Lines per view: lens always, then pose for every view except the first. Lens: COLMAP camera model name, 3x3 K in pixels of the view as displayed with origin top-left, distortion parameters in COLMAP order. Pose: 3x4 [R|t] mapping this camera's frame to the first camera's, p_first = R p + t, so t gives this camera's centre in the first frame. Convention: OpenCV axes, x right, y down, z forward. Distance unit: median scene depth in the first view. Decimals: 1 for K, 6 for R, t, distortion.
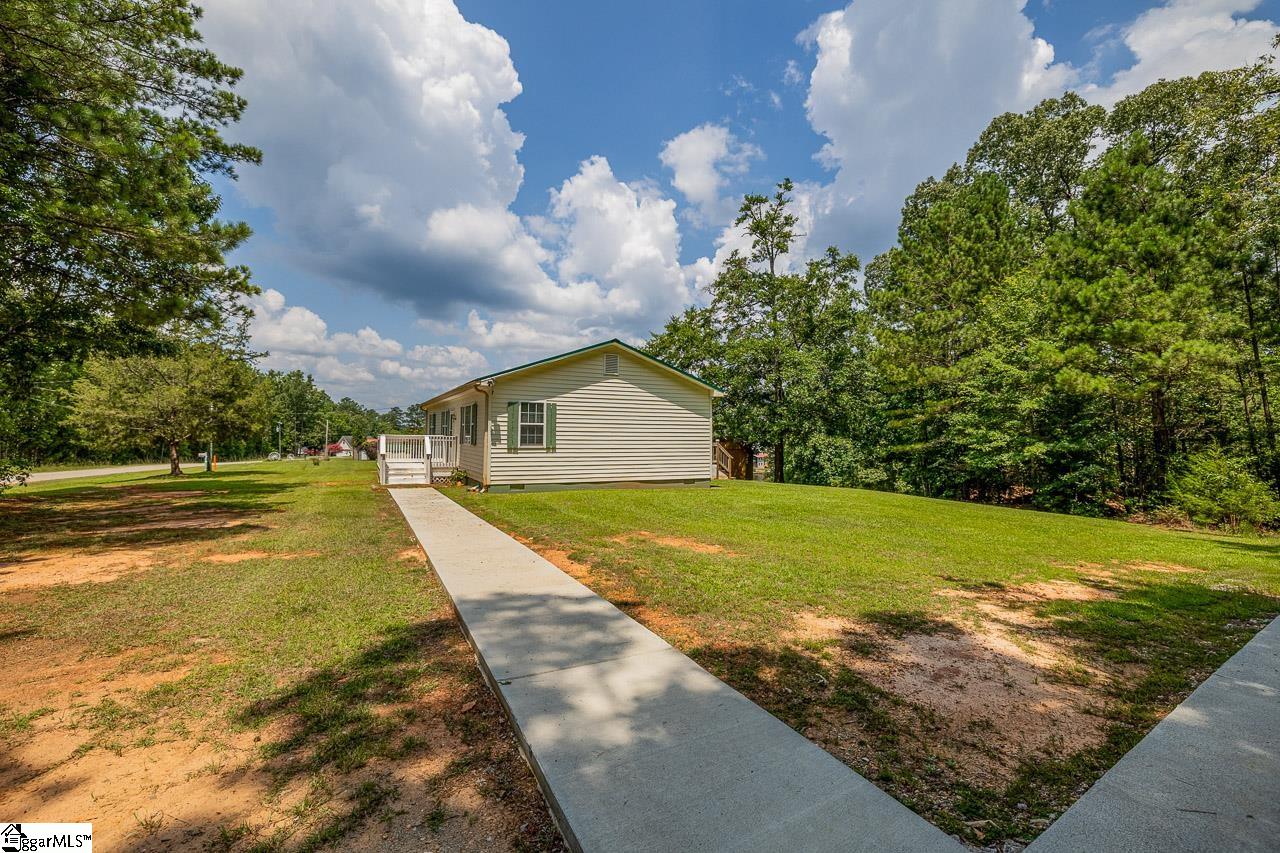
lens RADIAL K [[539.5, 0, 642.3], [0, 539.5, 425.1], [0, 0, 1]] dist [0.000872, -0.000106]
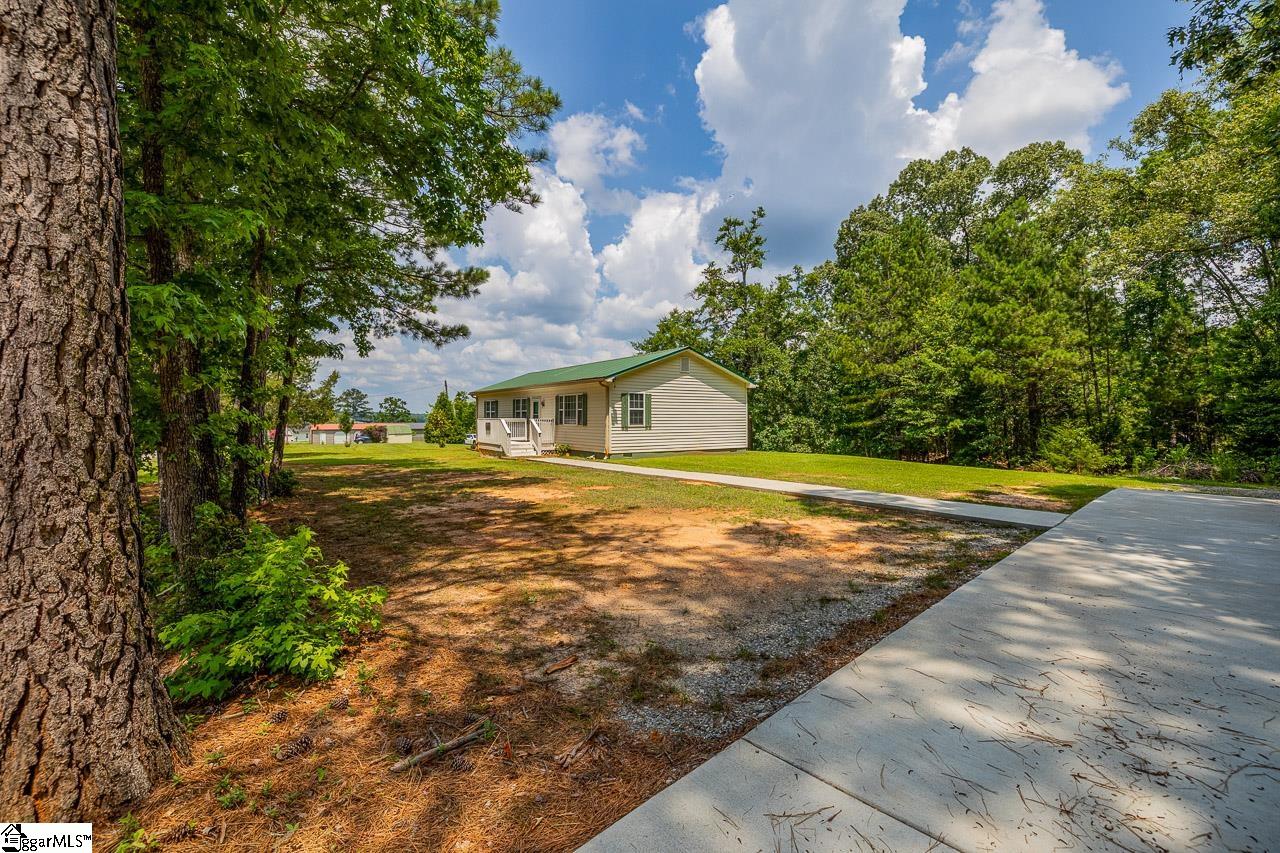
lens RADIAL K [[539.5, 0, 610.6], [0, 539.5, 425.7], [0, 0, 1]] dist [0.000872, -0.000106]
pose [[0.990498, -0.012418, 0.136966, -0.335359], [0.007840, 0.999394, 0.033914, -0.005174], [-0.137304, -0.032518, 0.989995, -0.257463]]
